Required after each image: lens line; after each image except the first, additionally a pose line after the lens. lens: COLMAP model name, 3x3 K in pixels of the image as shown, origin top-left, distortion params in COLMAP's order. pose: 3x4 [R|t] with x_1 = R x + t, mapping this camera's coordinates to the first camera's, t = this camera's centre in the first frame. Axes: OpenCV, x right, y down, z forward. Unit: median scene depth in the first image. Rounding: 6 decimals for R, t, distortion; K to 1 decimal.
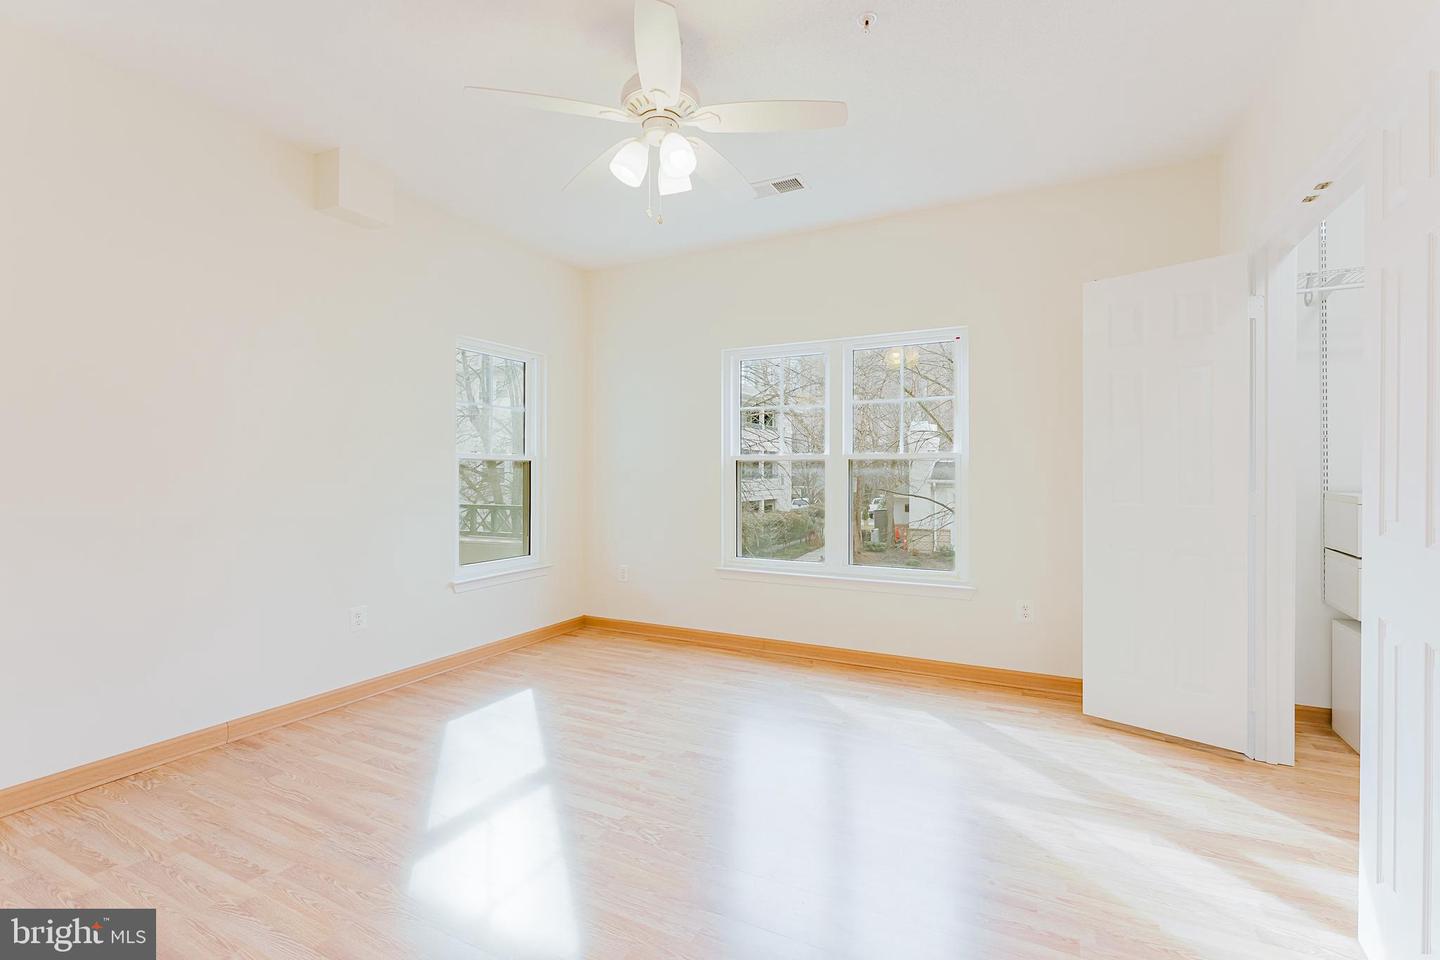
lens RADIAL K [[643.2, 0, 720.0], [0, 643.2, 480.0], [0, 0, 1]] dist [0.001328, -0.000557]
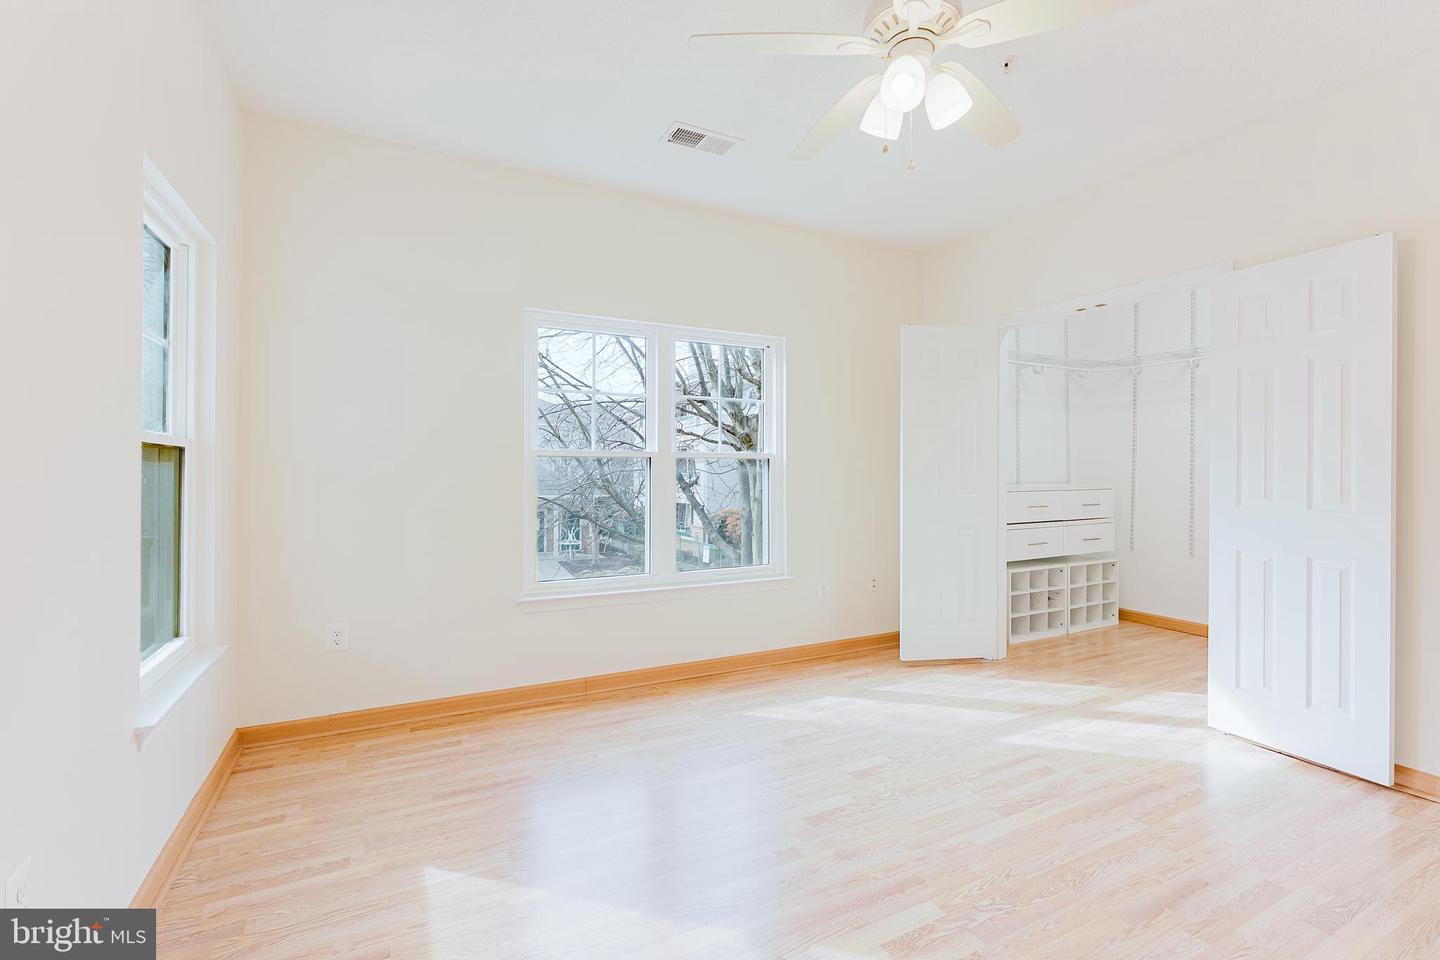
lens RADIAL K [[643.2, 0, 720.0], [0, 643.2, 480.0], [0, 0, 1]] dist [0.001328, -0.000557]
pose [[0.570313, -0.005125, 0.821412, -0.606764], [0.003188, 0.999987, 0.004026, -0.003926], [-0.821421, 0.000323, 0.570322, 0.494802]]
